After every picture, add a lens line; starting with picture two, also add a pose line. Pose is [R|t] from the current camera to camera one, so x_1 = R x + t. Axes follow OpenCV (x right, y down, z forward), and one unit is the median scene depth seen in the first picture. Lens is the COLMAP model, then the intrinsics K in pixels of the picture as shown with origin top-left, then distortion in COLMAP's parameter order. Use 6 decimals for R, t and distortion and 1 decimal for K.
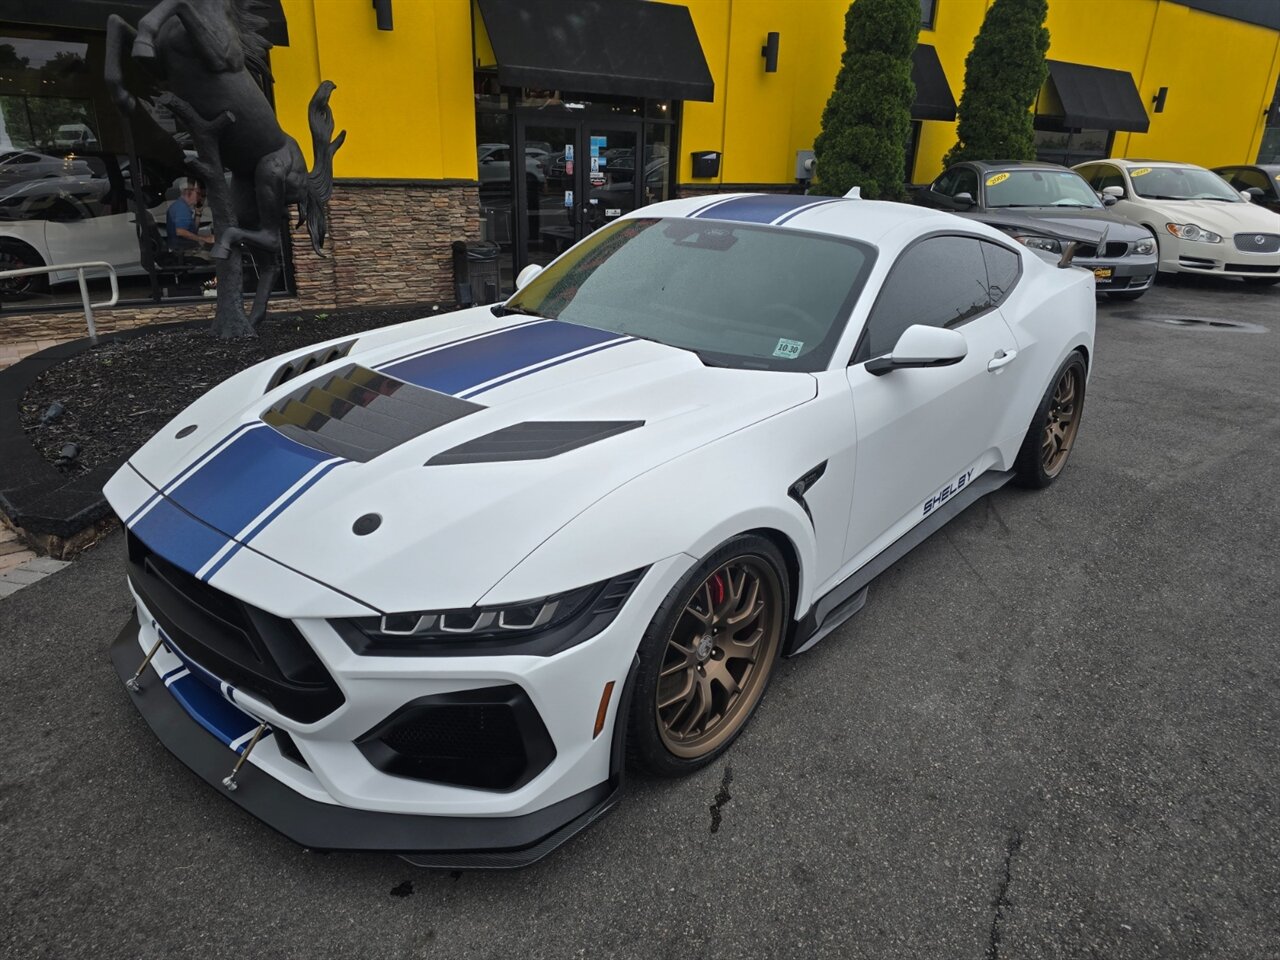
lens RADIAL K [[855.9, 0, 648.0], [0, 855.9, 479.0], [0, 0, 1]] dist [0.053971, -0.044201]
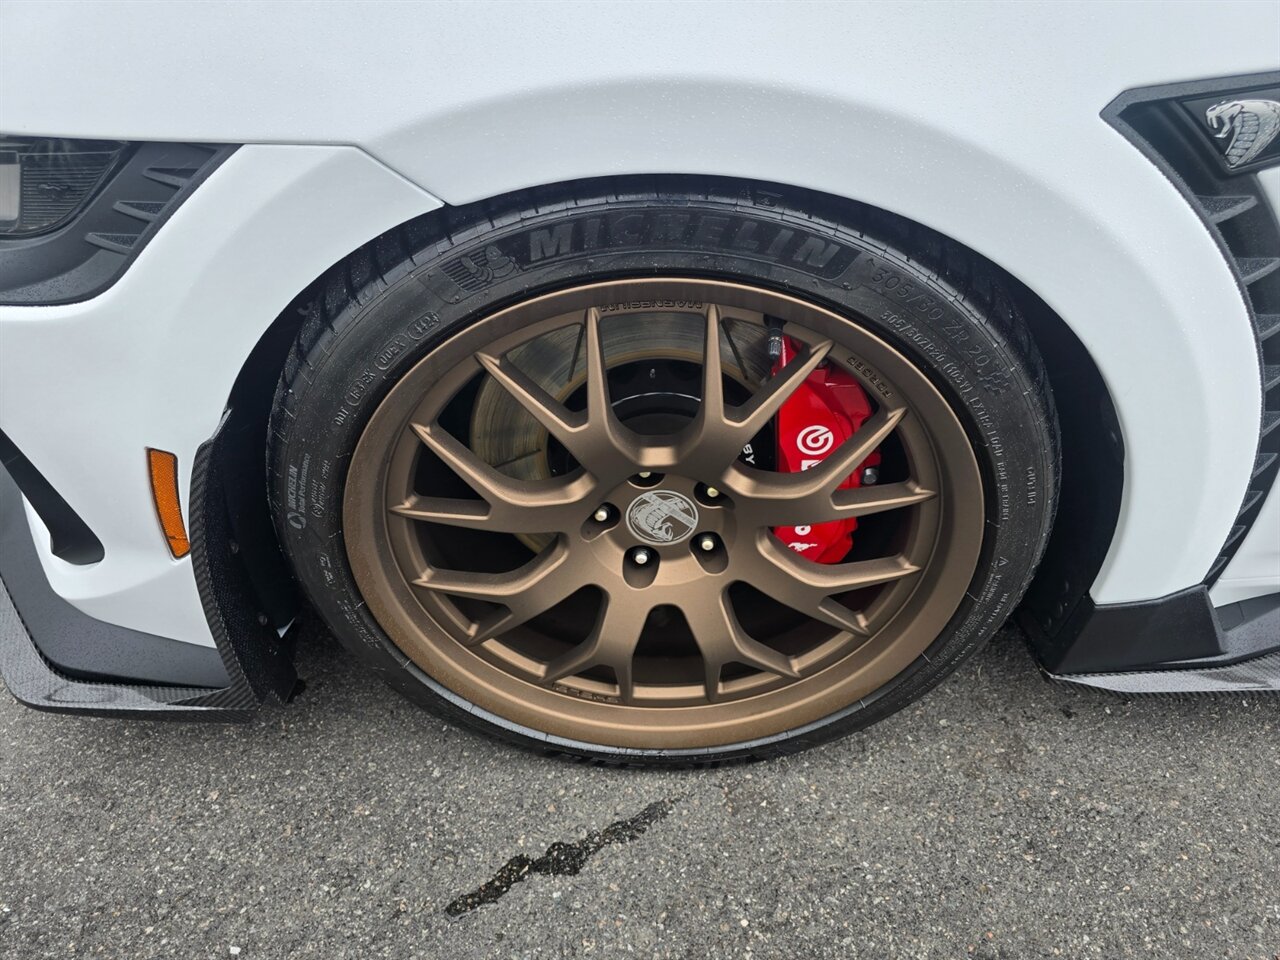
lens RADIAL K [[863.3, 0, 643.6], [0, 863.3, 473.5], [0, 0, 1]] dist [0.031338, -0.025398]
pose [[0.654767, 0.465822, -0.595223, 0.100474], [-0.246882, 0.876123, 0.414076, 0.014530], [0.714374, -0.124174, 0.688659, 0.290809]]
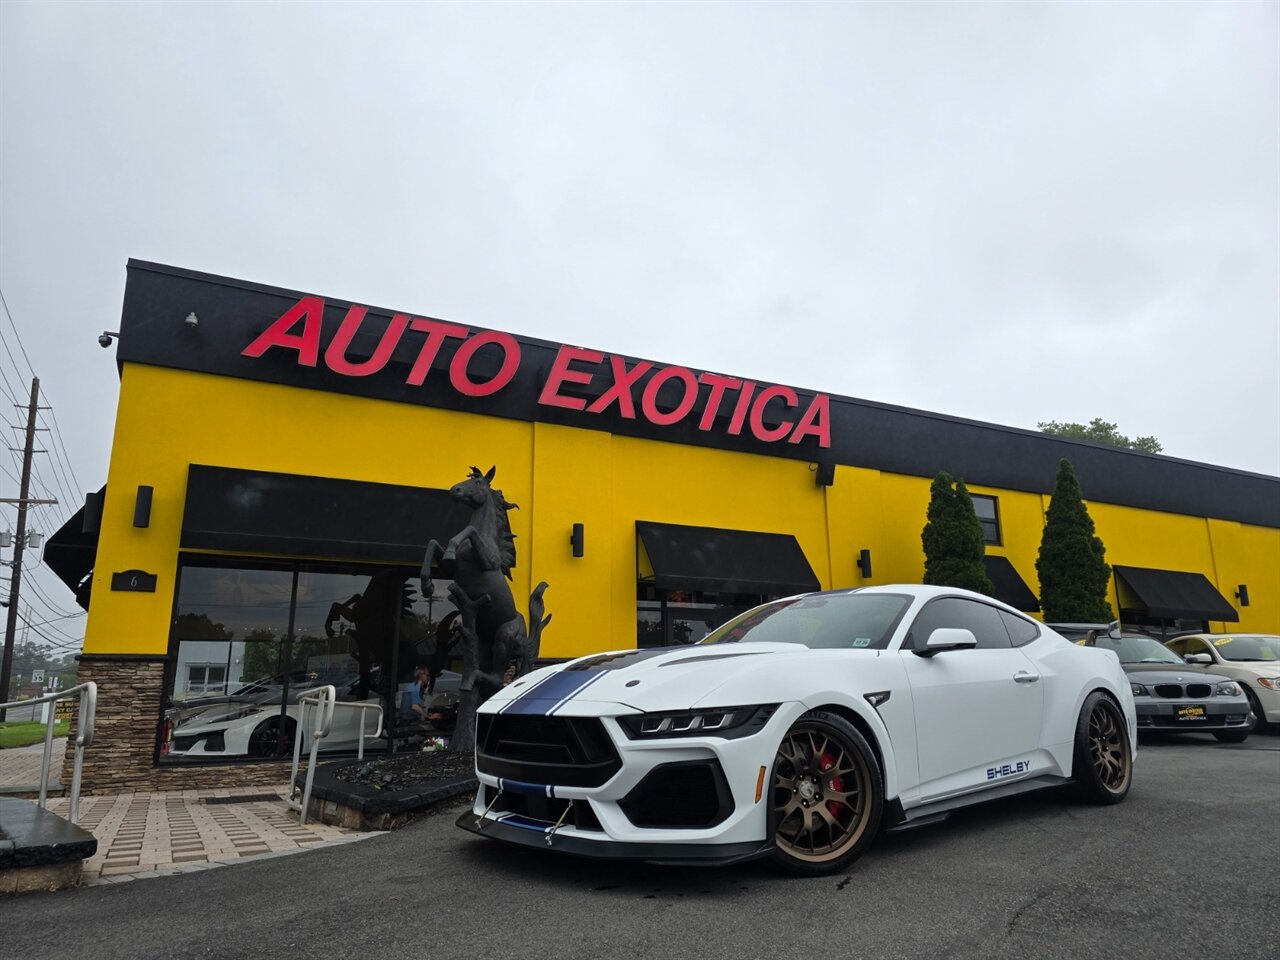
lens RADIAL K [[852.7, 0, 636.9], [0, 852.7, 486.6], [0, 0, 1]] dist [0.052287, -0.038795]
pose [[0.987251, -0.072189, -0.141860, -0.003313], [-0.020507, 0.826125, -0.563114, 0.250264], [0.157845, 0.558844, 0.814112, -0.268246]]
